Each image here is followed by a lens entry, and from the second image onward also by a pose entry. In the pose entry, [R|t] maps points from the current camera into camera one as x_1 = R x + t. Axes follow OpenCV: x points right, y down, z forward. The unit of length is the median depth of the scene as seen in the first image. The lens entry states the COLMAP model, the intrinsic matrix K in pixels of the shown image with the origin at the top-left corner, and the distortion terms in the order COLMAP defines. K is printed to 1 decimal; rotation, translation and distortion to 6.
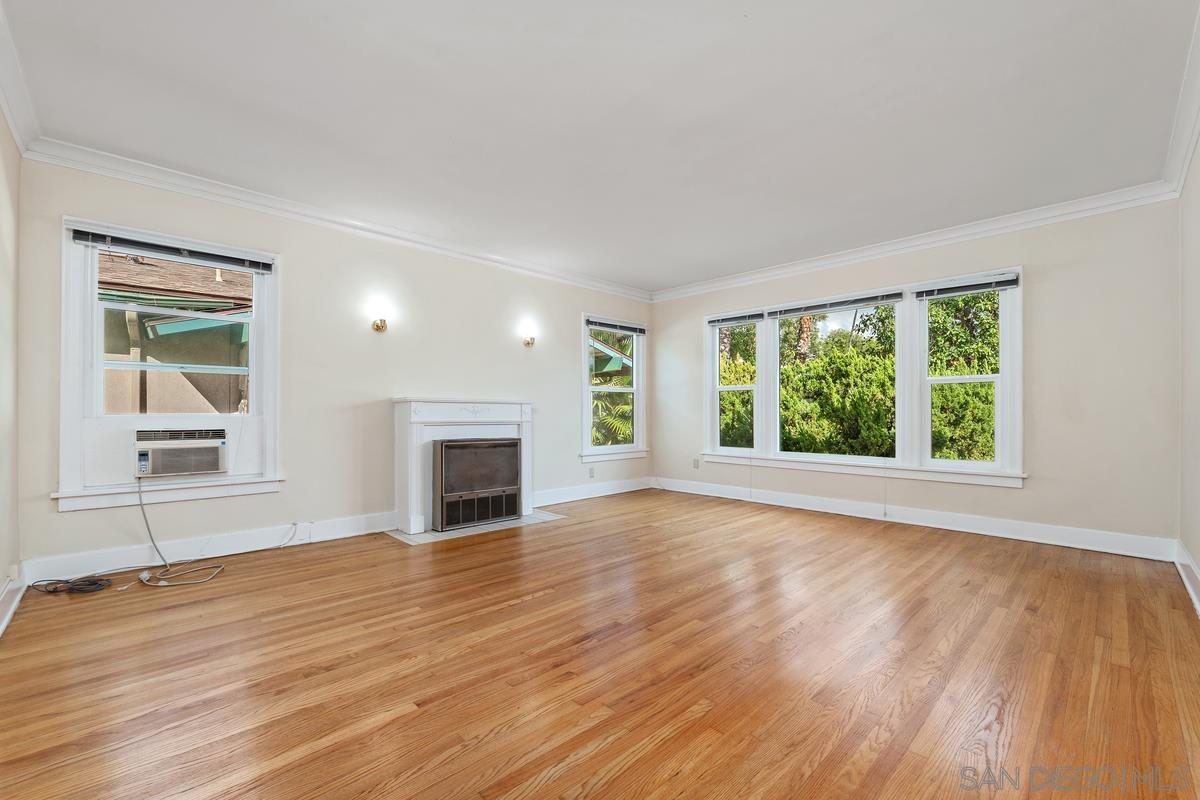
lens RADIAL K [[496.5, 0, 588.6], [0, 496.5, 408.8], [0, 0, 1]] dist [-0.033270, -0.000010]
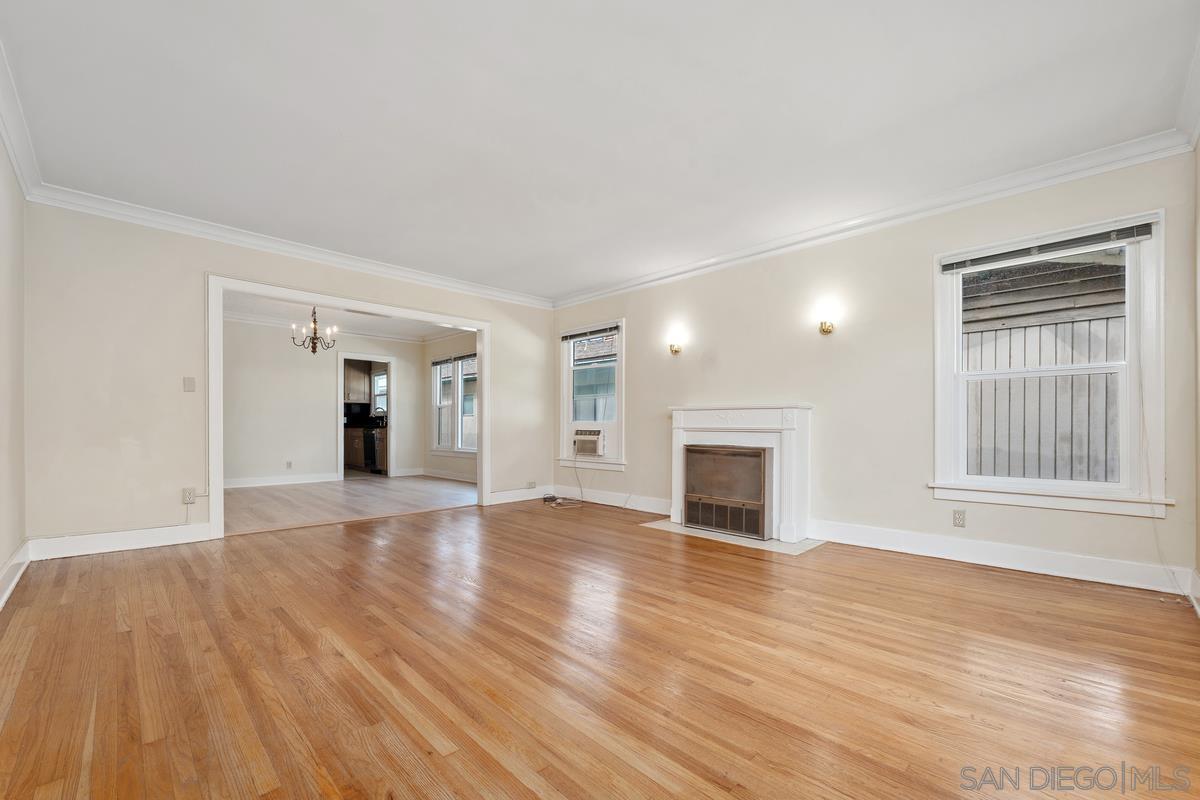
lens RADIAL K [[500.1, 0, 602.8], [0, 500.1, 404.9], [0, 0, 1]] dist [0.000190, 0.000230]
pose [[0.028546, -0.033768, -0.999022, 0.800000], [0.015638, 0.999322, -0.033331, 0.009273], [0.999470, -0.014672, 0.029054, 0.755657]]
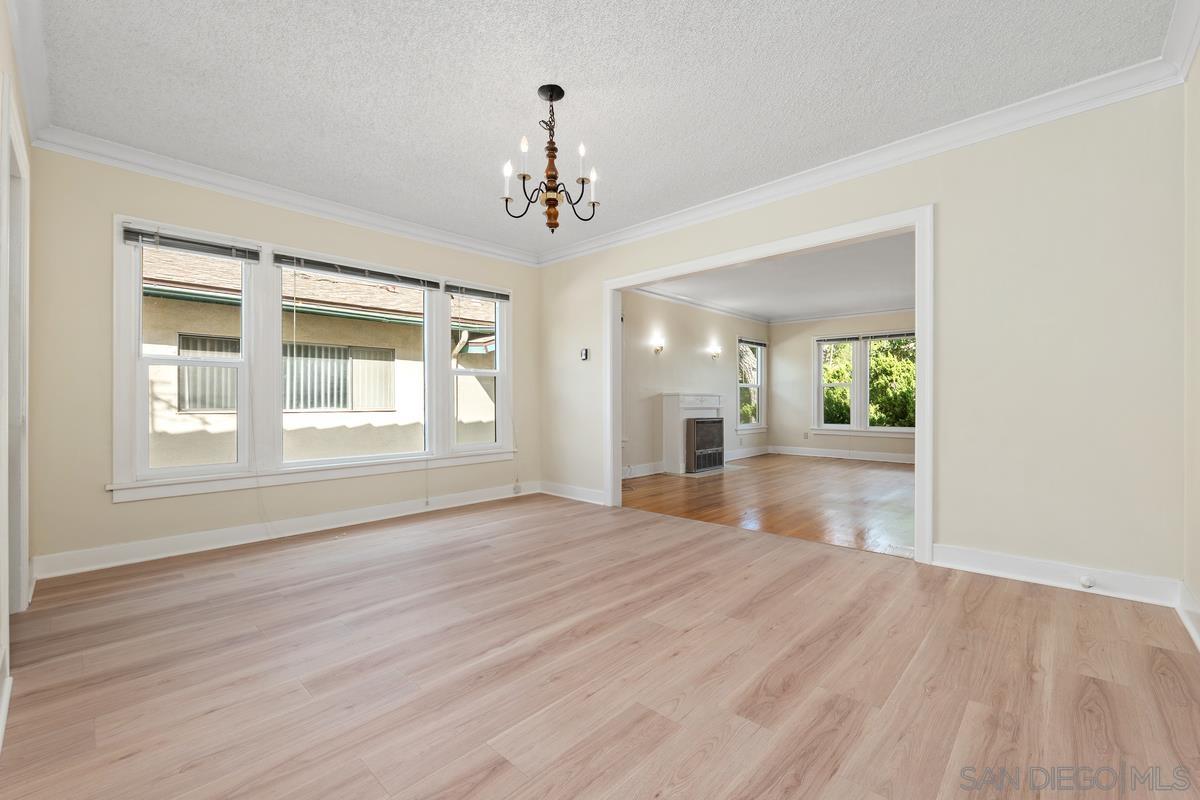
lens RADIAL K [[492.2, 0, 596.1], [0, 492.2, 403.1], [0, 0, 1]] dist [-0.016020, 0.000009]
pose [[0.998588, -0.007294, 0.052623, -0.686326], [0.006951, 0.999953, 0.006702, -0.001744], [-0.052669, -0.006327, 0.998592, -0.611430]]
